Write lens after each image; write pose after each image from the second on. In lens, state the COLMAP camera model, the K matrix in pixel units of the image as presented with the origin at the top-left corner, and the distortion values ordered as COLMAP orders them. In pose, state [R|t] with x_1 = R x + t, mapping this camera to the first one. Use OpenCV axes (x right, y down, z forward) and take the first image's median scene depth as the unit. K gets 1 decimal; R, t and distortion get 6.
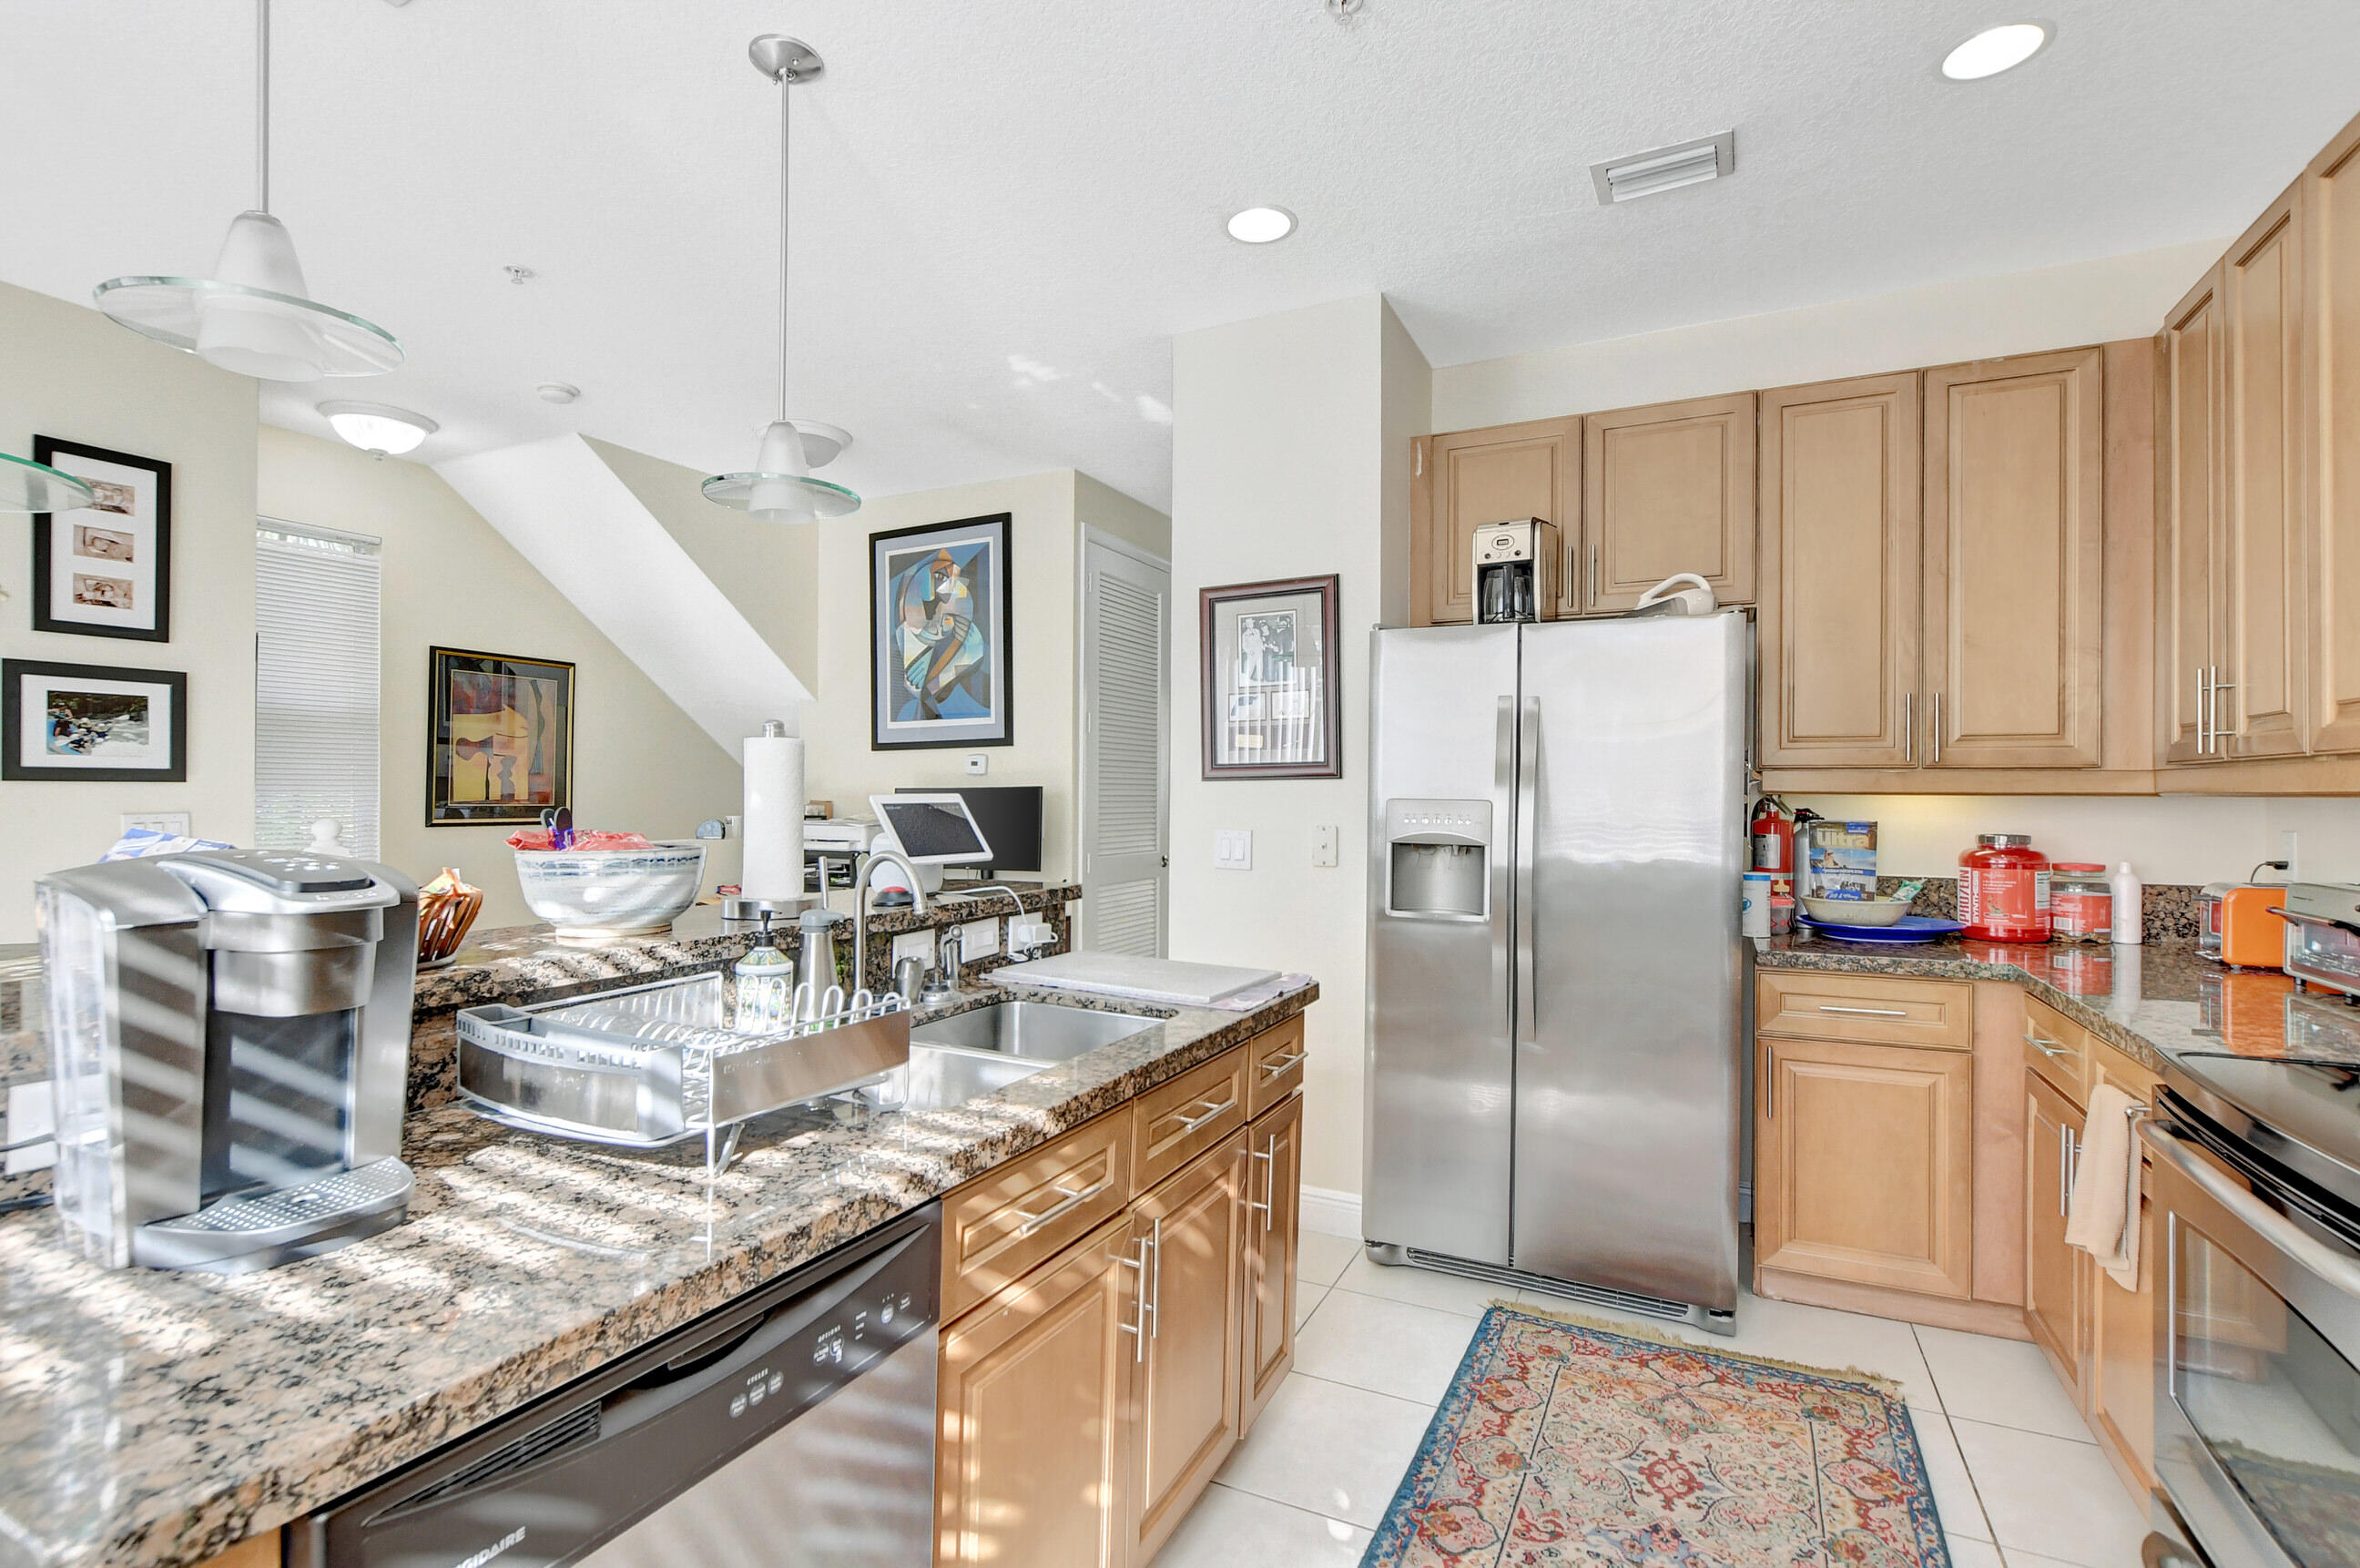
lens RADIAL K [[1074.6, 0, 1180.0], [0, 1074.6, 784.0], [0, 0, 1]] dist [-0.001967, 0.000076]
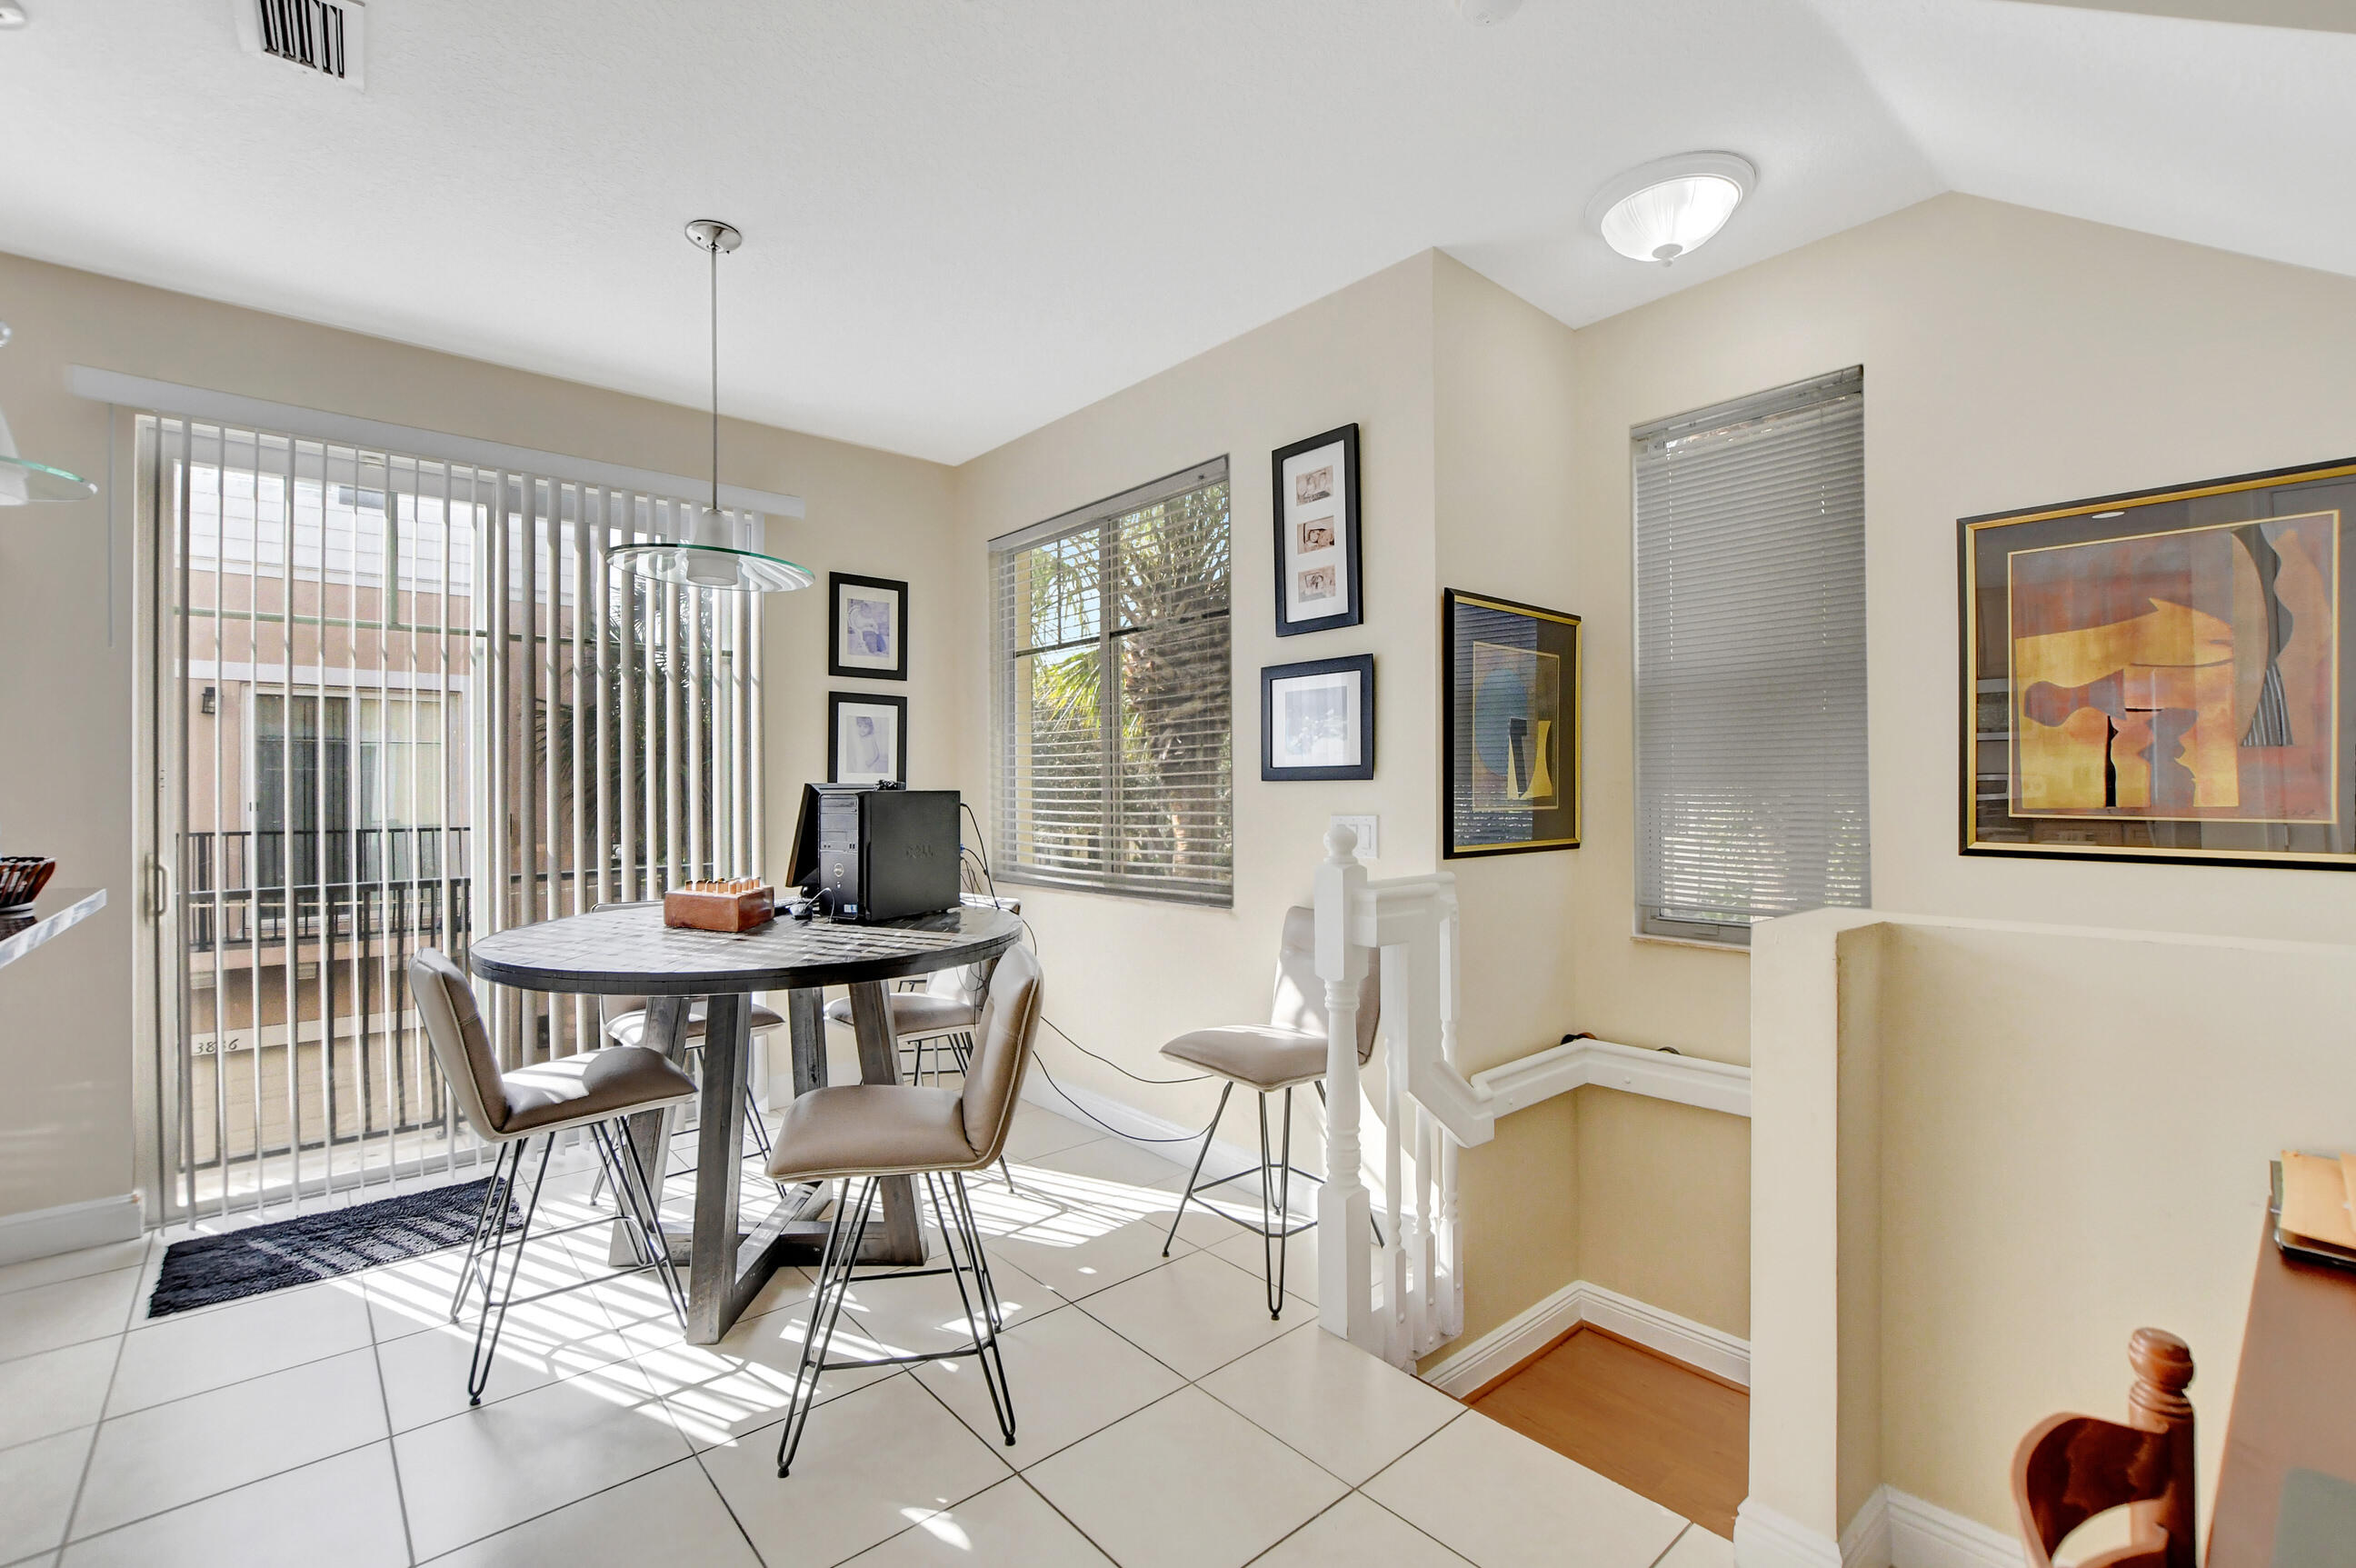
lens RADIAL K [[1048.3, 0, 1174.6], [0, 1048.3, 775.0], [0, 0, 1]] dist [-0.001568, -0.000004]
pose [[-0.406407, -0.007288, -0.913663, -0.060824], [0.010147, 0.999871, -0.012488, 0.001977], [0.913636, -0.014346, -0.406280, 0.854010]]
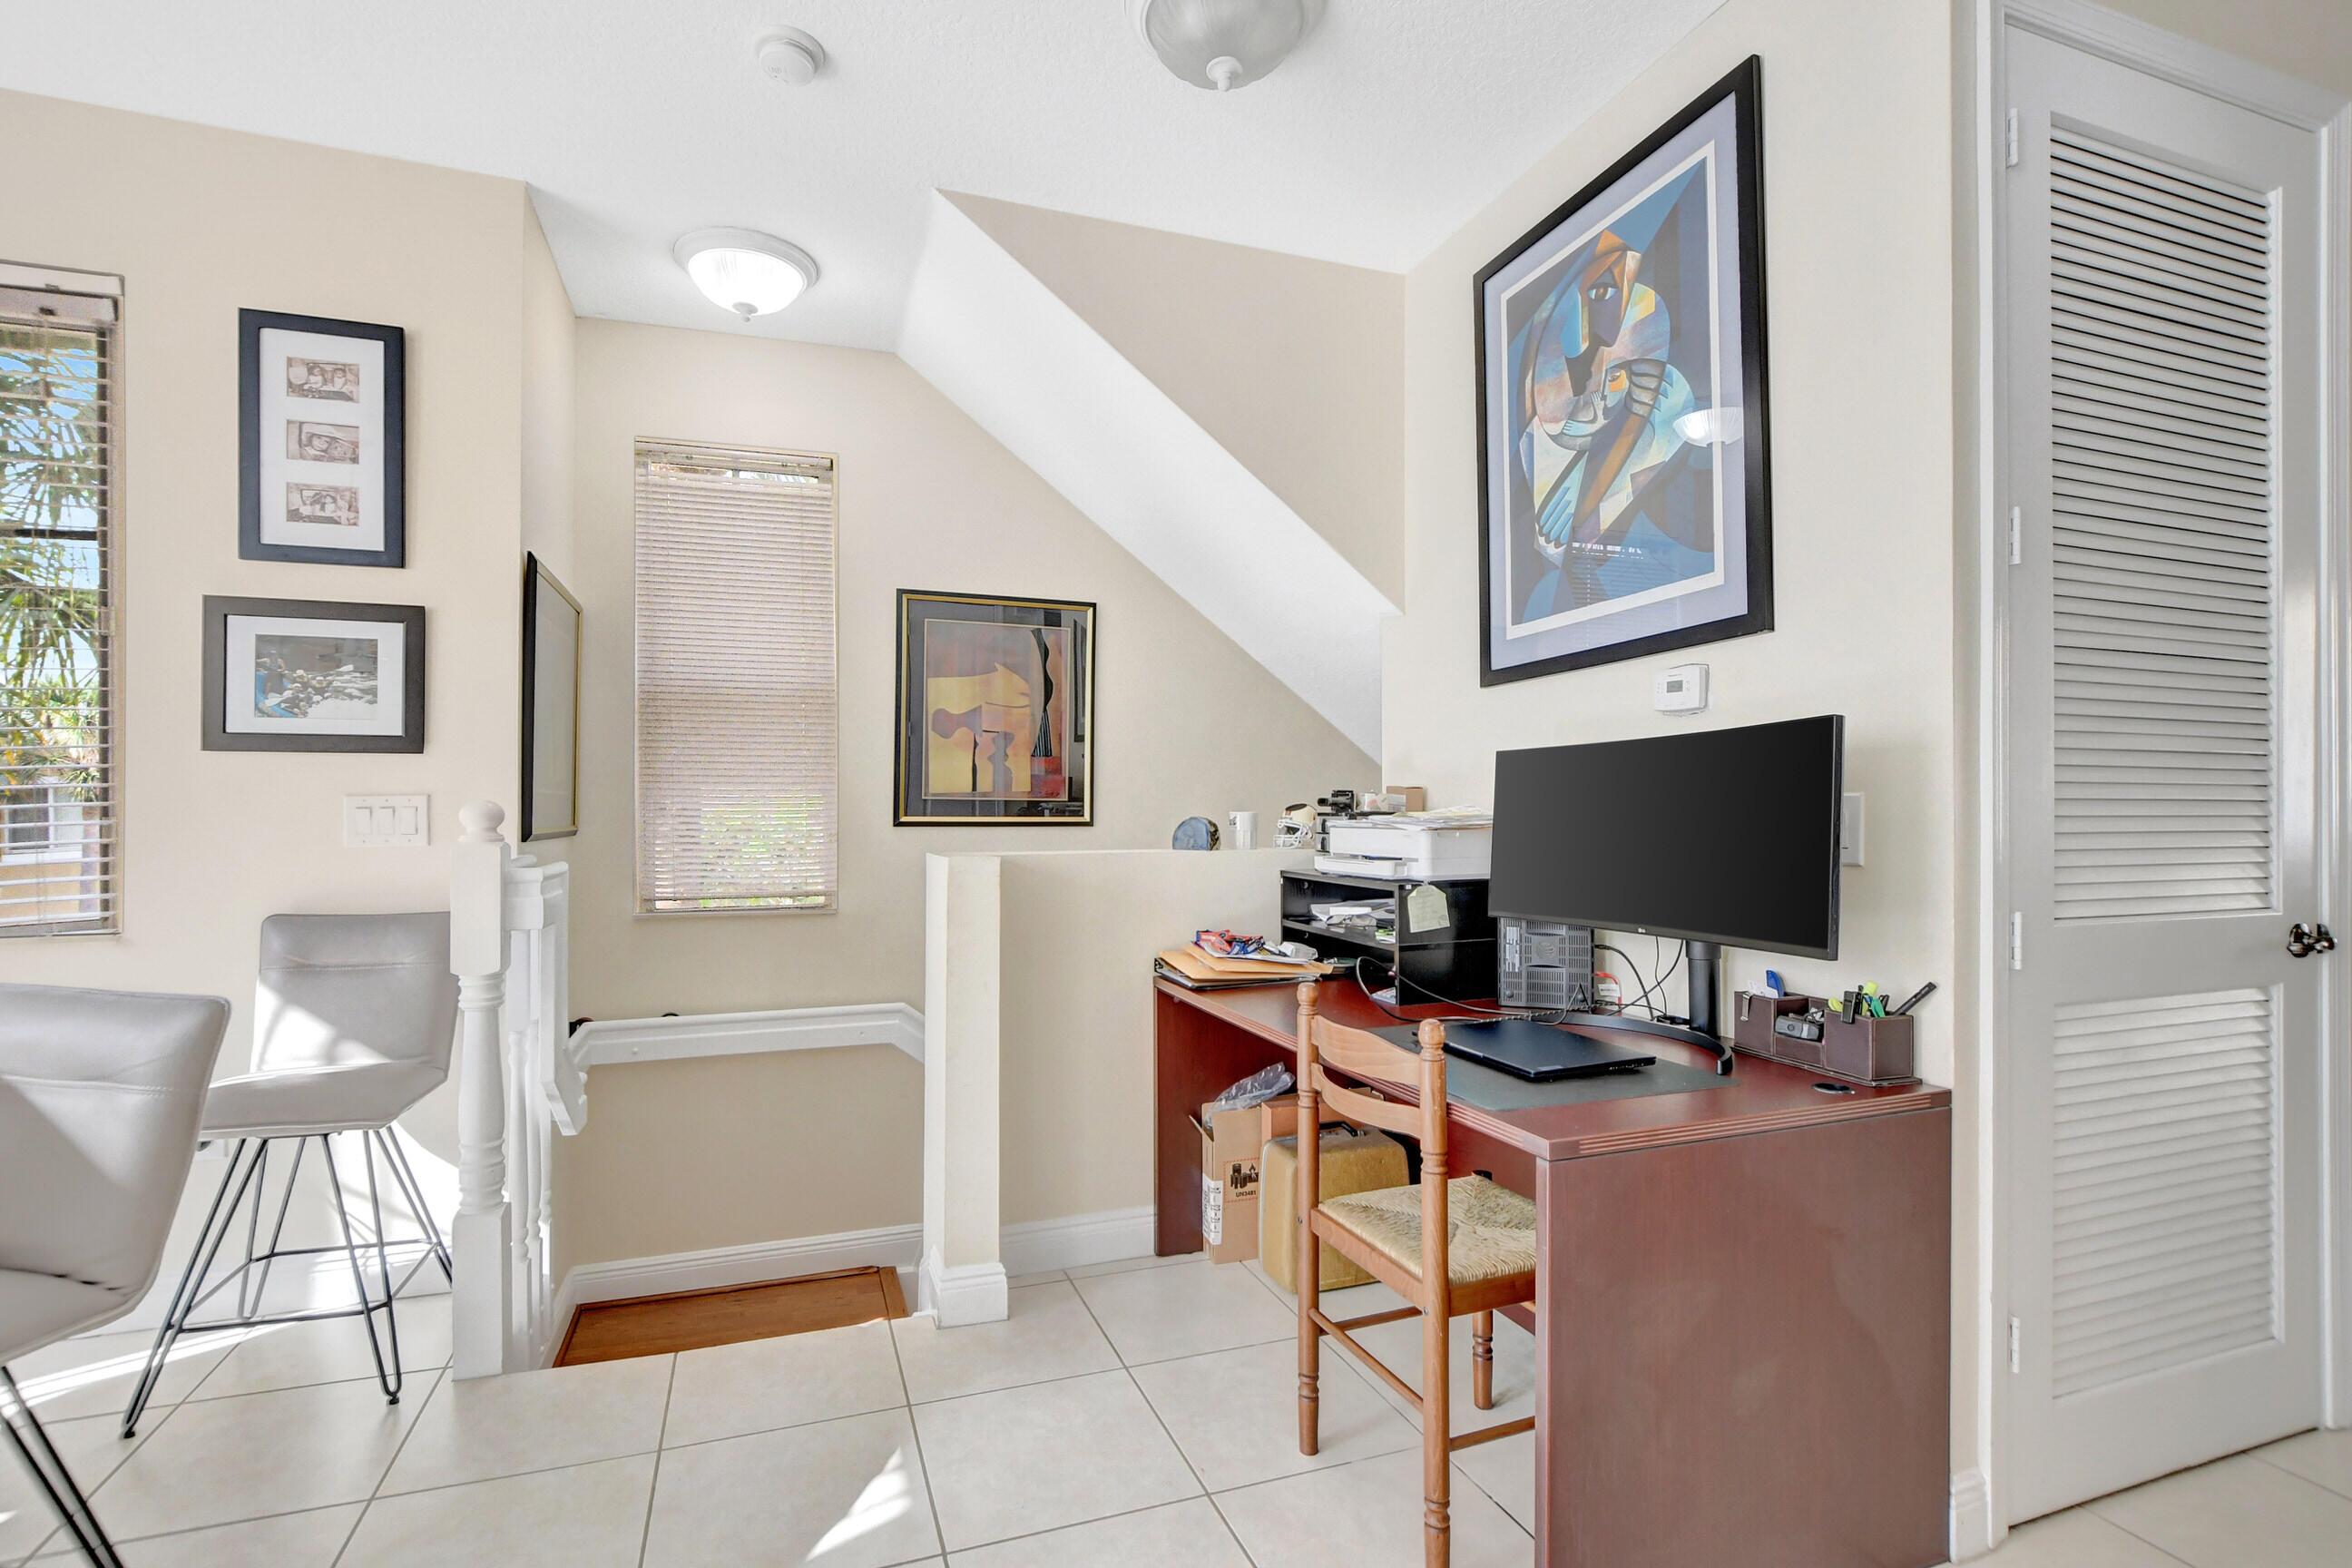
lens RADIAL K [[1064.6, 0, 1147.9], [0, 1064.6, 795.9], [0, 0, 1]] dist [0.000010, -0.000001]
pose [[0.693342, -0.018199, -0.720379, -0.035522], [0.010550, 0.999830, -0.015104, 0.031233], [0.720532, 0.002873, 0.693416, 0.606499]]
